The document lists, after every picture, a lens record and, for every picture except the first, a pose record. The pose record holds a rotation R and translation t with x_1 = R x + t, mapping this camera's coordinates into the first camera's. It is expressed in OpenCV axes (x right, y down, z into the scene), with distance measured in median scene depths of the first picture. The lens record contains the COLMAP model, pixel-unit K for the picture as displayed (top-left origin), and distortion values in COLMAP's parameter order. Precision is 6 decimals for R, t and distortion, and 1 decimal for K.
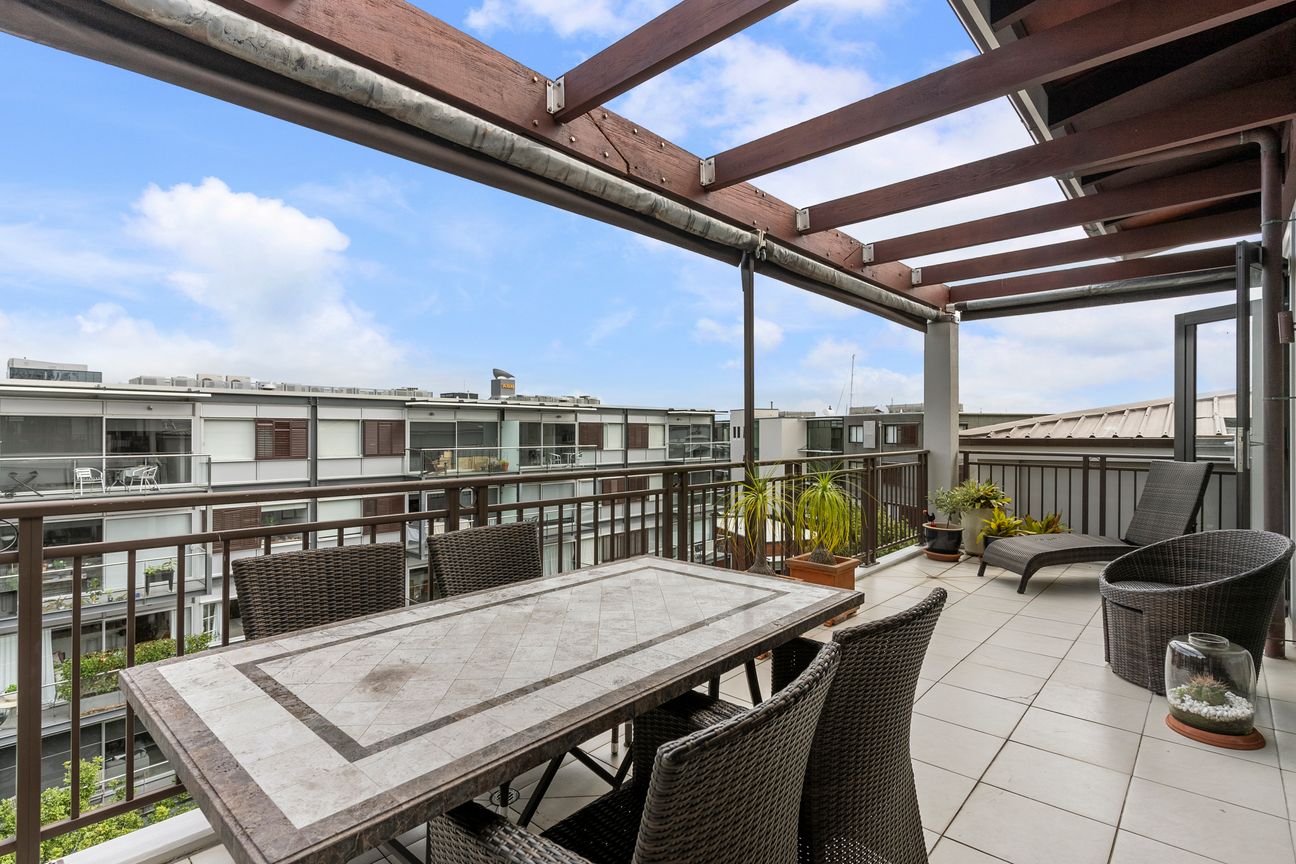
lens RADIAL K [[630.3, 0, 647.4], [0, 630.3, 426.9], [0, 0, 1]] dist [0.000463, 0.000340]
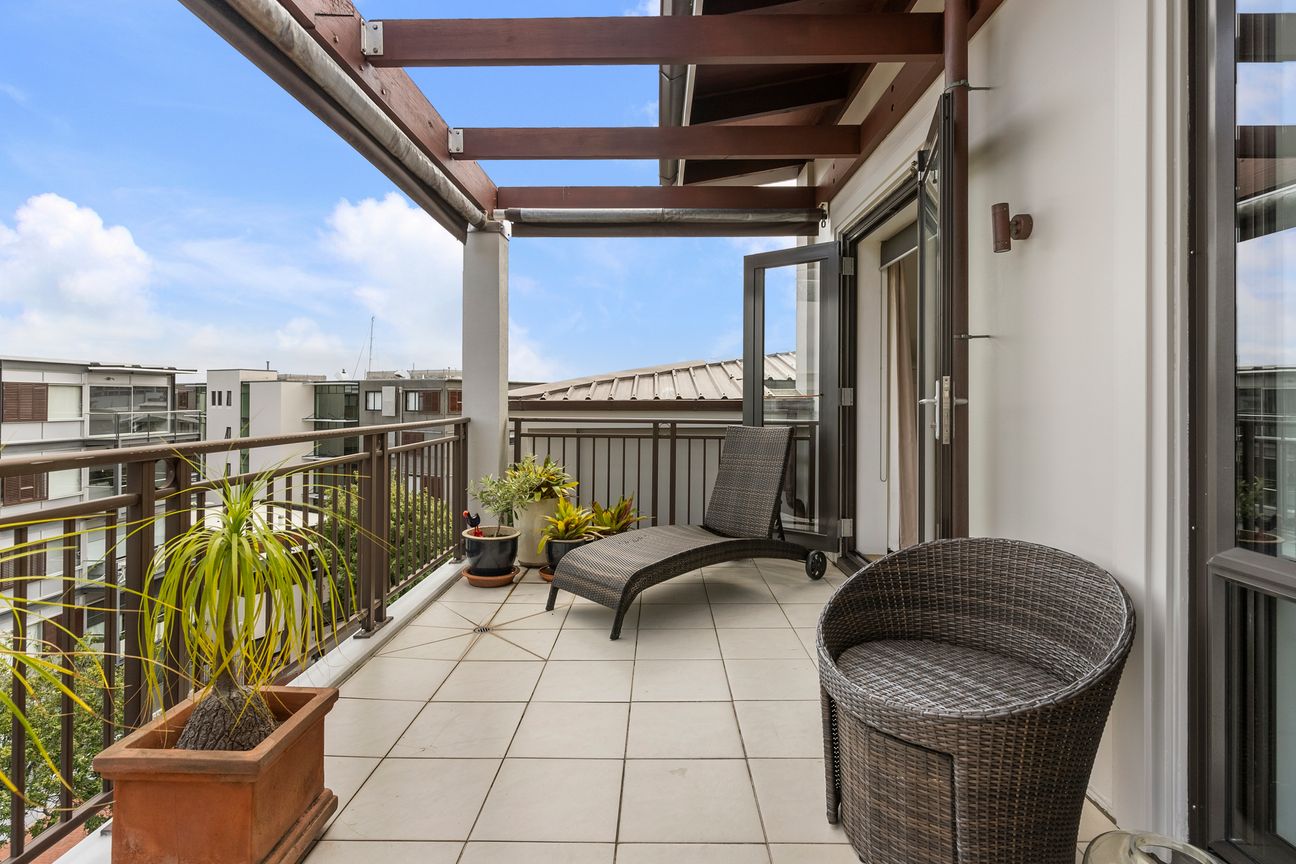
lens RADIAL K [[631.3, 0, 651.1], [0, 631.3, 405.3], [0, 0, 1]] dist [0.000296, 0.000297]
pose [[0.744697, -0.002761, 0.667397, 0.144081], [-0.008590, 0.999869, 0.013721, 0.012983], [-0.667347, -0.015951, 0.744576, 0.376791]]
